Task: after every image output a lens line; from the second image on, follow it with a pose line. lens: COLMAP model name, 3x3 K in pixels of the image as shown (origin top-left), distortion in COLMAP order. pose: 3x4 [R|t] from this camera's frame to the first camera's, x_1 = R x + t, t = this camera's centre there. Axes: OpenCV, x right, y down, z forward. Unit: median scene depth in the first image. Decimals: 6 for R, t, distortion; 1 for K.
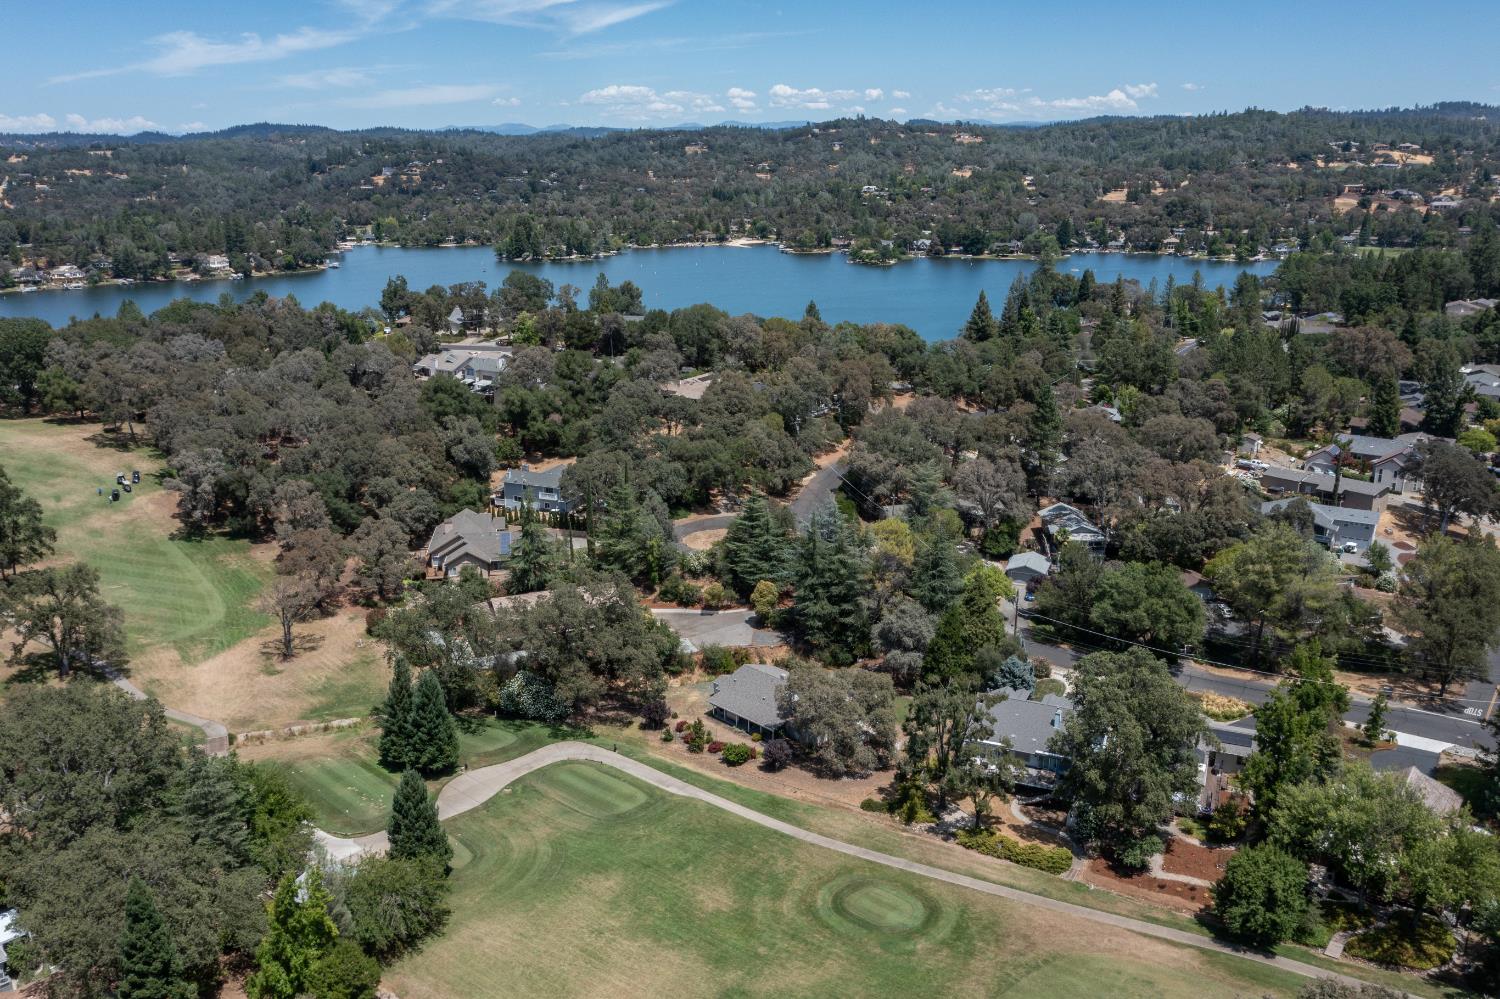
lens RADIAL K [[1200.4, 0, 751.2], [0, 1200.4, 496.8], [0, 0, 1]] dist [0.009920, -0.011116]
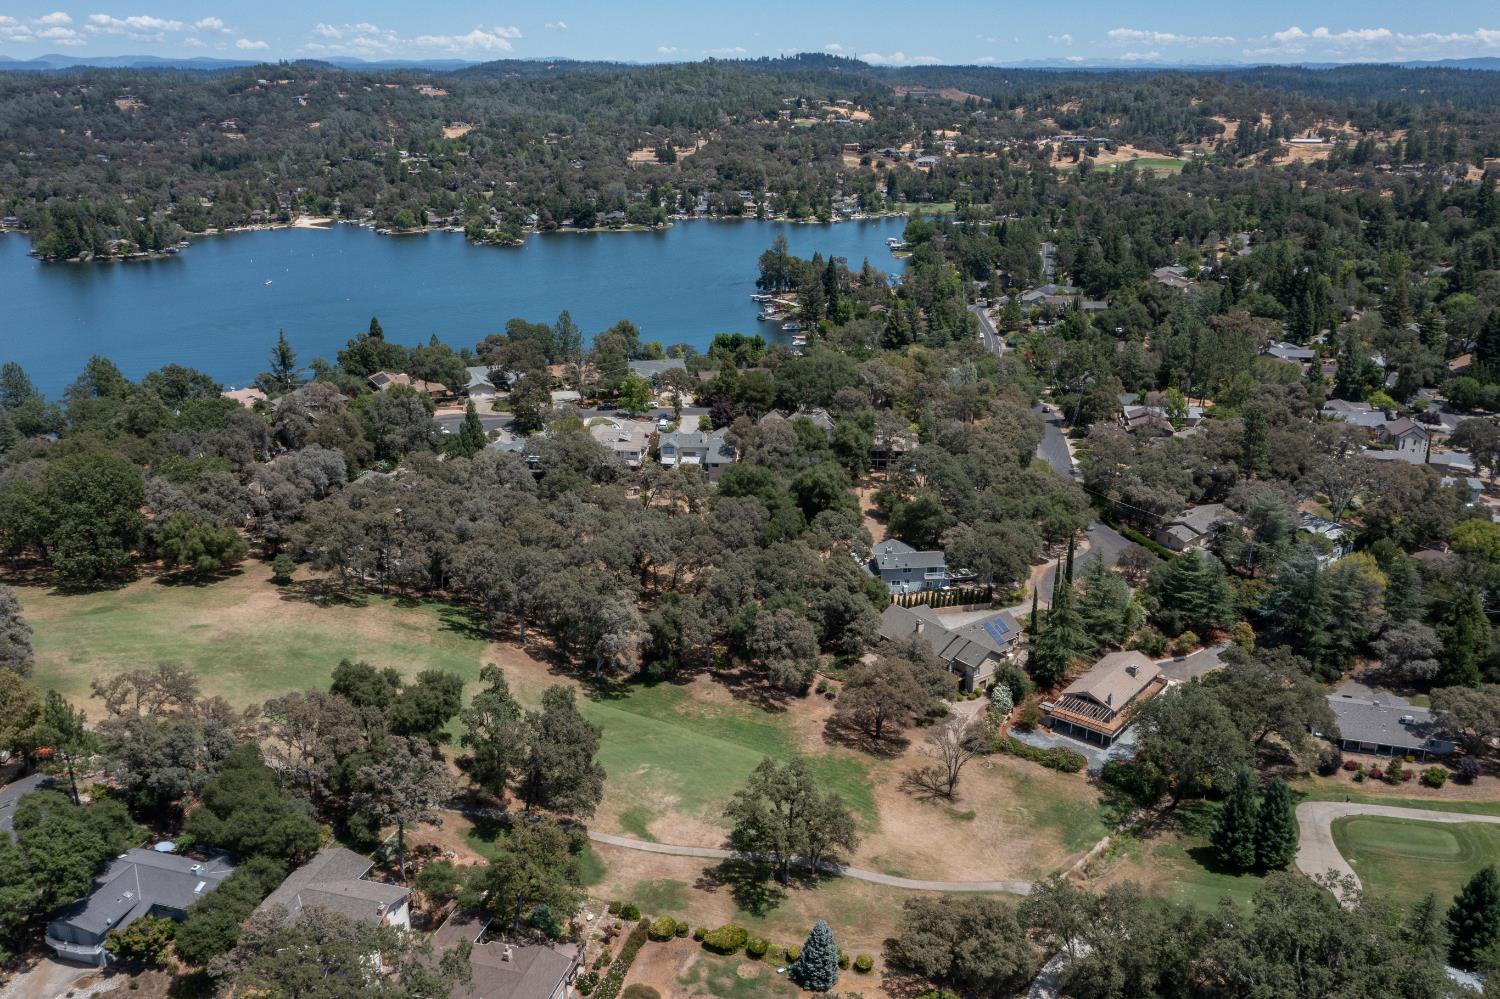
lens RADIAL K [[1200.4, 0, 748.2], [0, 1200.4, 502.5], [0, 0, 1]] dist [0.009920, -0.011116]
pose [[0.879072, -0.152946, 0.451486, -0.175525], [0.129117, 0.988121, 0.083339, -0.038653], [-0.458870, -0.014967, 0.888378, 0.039396]]
